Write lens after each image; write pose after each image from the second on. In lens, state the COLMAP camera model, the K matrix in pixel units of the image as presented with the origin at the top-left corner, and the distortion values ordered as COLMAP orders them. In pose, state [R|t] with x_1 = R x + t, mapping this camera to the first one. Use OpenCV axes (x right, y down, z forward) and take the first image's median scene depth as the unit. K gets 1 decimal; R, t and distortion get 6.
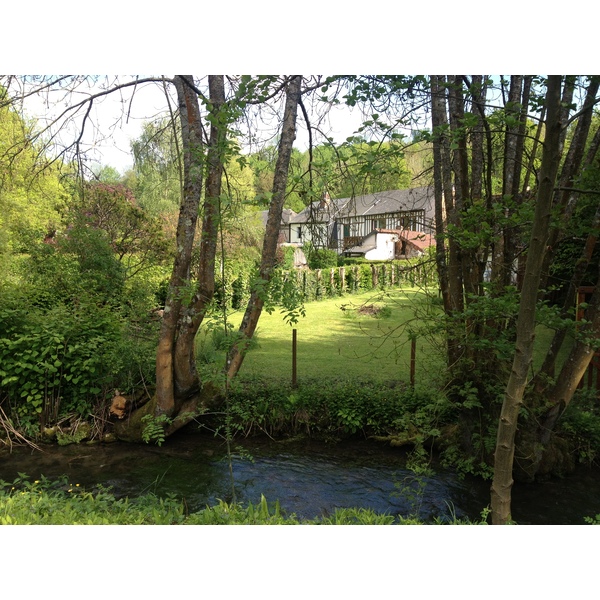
lens RADIAL K [[834.5, 0, 336.3], [0, 834.5, 300.7], [0, 0, 1]] dist [0.001253, 0.009943]
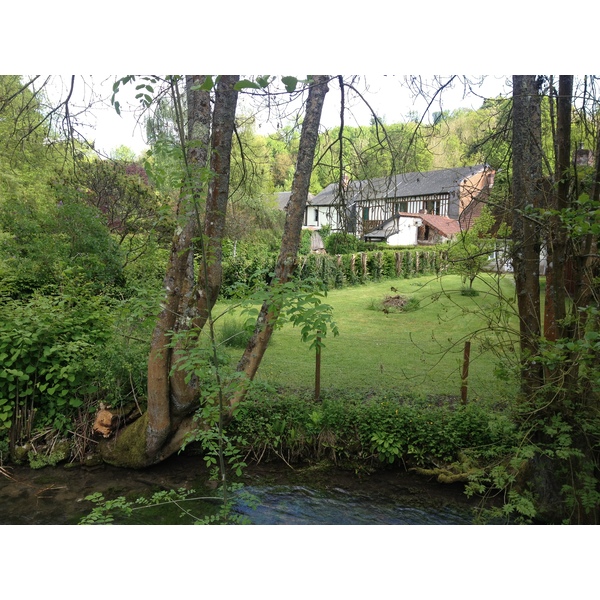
lens RADIAL K [[812.8, 0, 300.0], [0, 812.8, 300.0], [0, 0, 1]] dist [0.002083, 0.007038]
pose [[0.998098, 0.020374, -0.058181, -0.022338], [-0.019132, 0.999579, 0.021827, -0.013039], [0.058601, -0.020673, 0.998067, 0.196314]]
